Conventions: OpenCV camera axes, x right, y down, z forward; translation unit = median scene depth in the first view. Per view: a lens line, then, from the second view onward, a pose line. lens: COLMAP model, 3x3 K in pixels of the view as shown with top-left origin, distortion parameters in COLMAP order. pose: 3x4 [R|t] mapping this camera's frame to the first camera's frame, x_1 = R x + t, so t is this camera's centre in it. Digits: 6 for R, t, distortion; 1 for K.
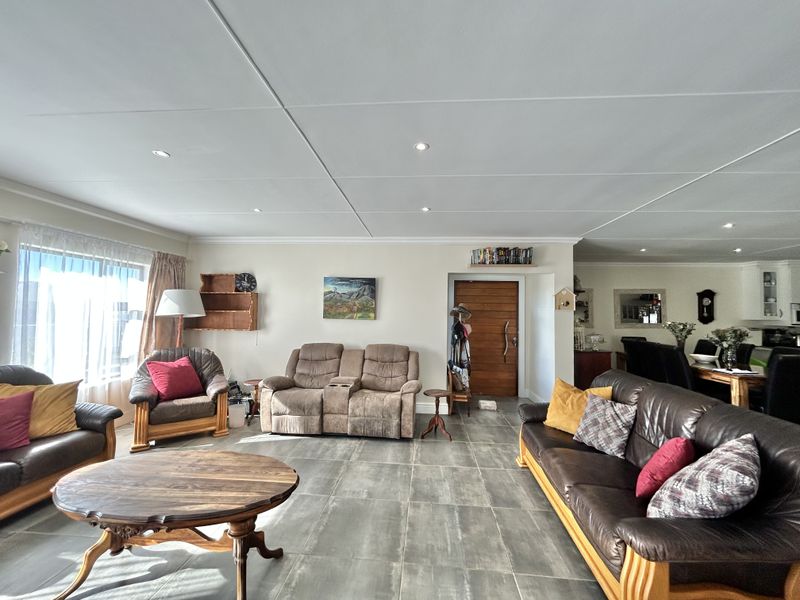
lens RADIAL K [[321.7, 0, 398.7], [0, 321.7, 299.0], [0, 0, 1]] dist [0.000365, 0.000339]
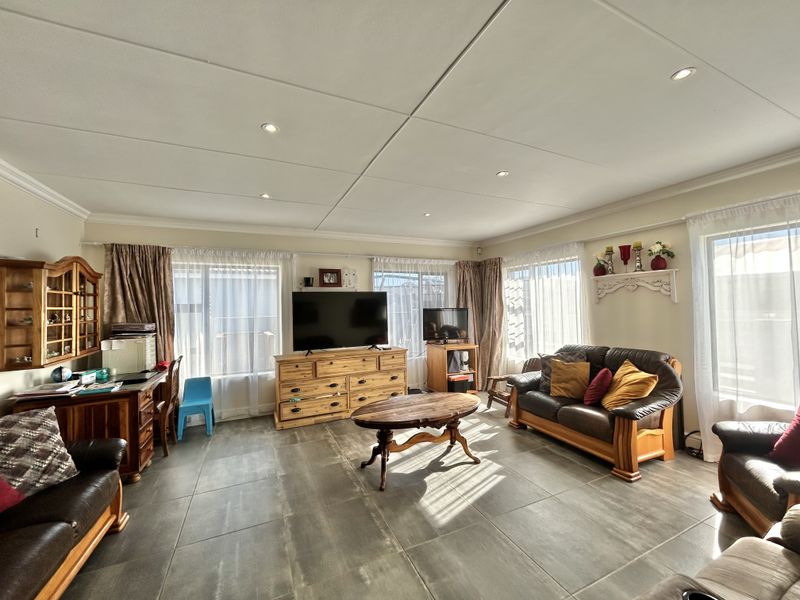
lens RADIAL K [[321.7, 0, 399.5], [0, 321.7, 299.3], [0, 0, 1]] dist [0.000365, 0.000339]
pose [[-0.869744, -0.009411, -0.493414, 0.087626], [0.027587, 0.997328, -0.067651, 0.040872], [0.492732, -0.072451, -0.867160, 0.860422]]
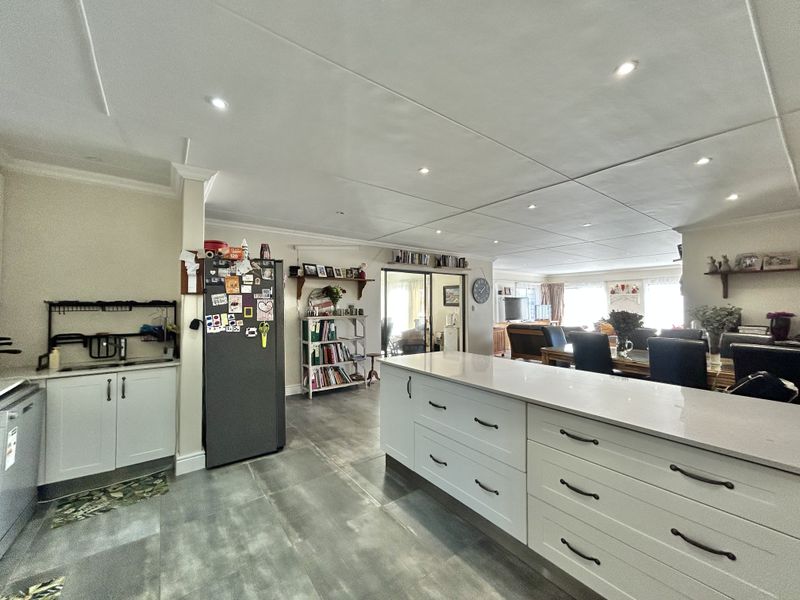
lens RADIAL K [[321.7, 0, 400.8], [0, 321.7, 300.3], [0, 0, 1]] dist [0.000365, 0.000339]
pose [[-0.748965, -0.024423, -0.662159, 1.823646], [0.019701, 0.998058, -0.059096, 0.087994], [0.662317, -0.057306, -0.747029, 1.108762]]
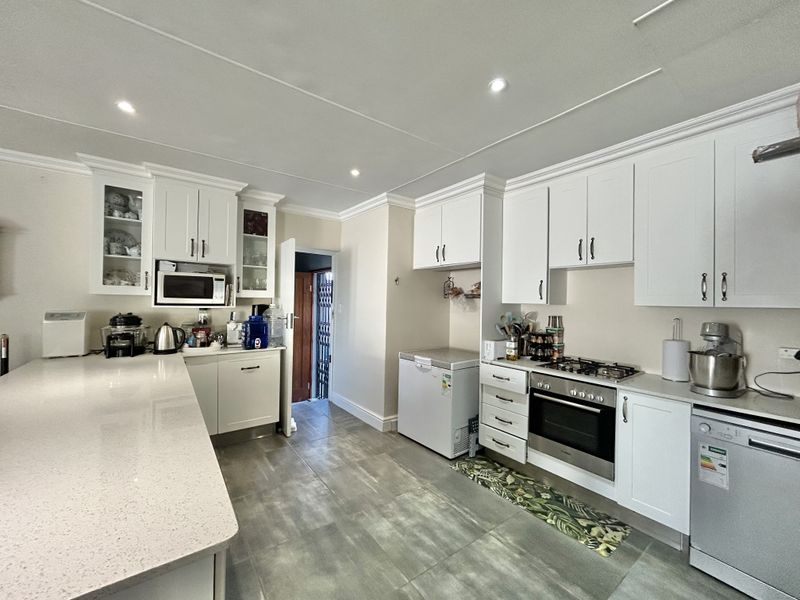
lens RADIAL K [[321.7, 0, 400.1], [0, 321.7, 301.7], [0, 0, 1]] dist [0.000365, 0.000339]
pose [[0.753436, -0.006854, 0.657486, 1.440707], [-0.034740, 0.998134, 0.050215, 0.048541], [-0.656603, -0.060674, 0.751792, 0.504176]]
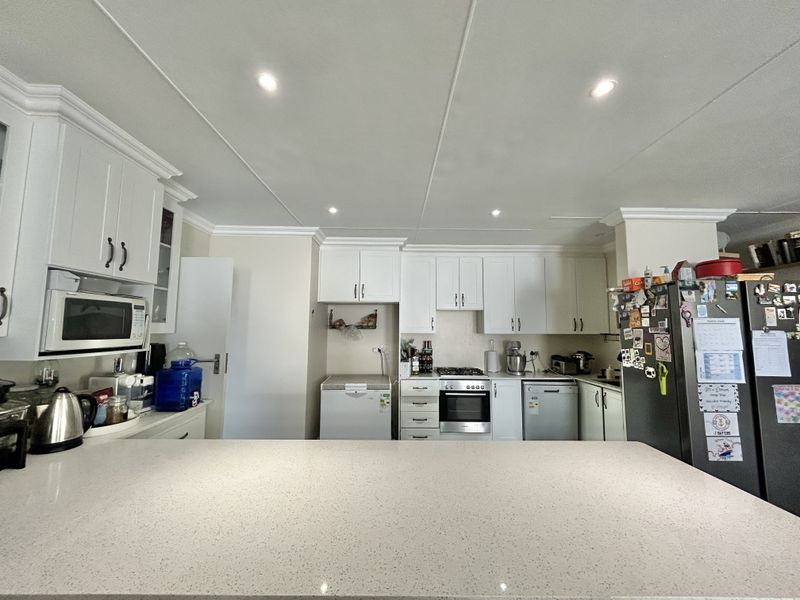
lens RADIAL K [[321.7, 0, 399.6], [0, 321.7, 300.8], [0, 0, 1]] dist [0.000365, 0.000339]
pose [[-0.087826, 0.065706, 0.993966, 1.167370], [-0.054858, 0.995989, -0.070687, 0.051573], [-0.994624, -0.060735, -0.083869, 0.925013]]
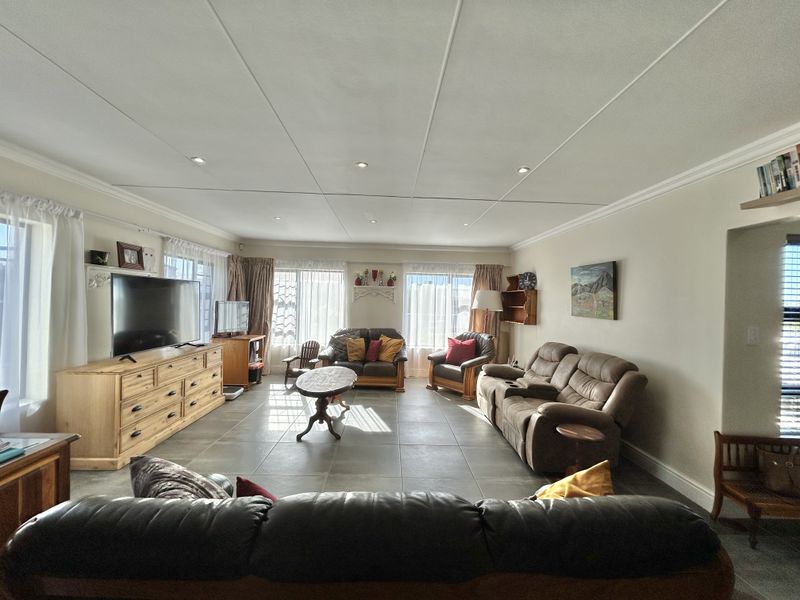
lens RADIAL K [[321.7, 0, 400.0], [0, 321.7, 298.3], [0, 0, 1]] dist [0.000365, 0.000339]
pose [[0.118715, -0.019804, -0.992731, 0.561459], [0.016751, 0.999699, -0.017940, 0.021045], [0.992787, -0.014500, 0.119011, 0.436959]]
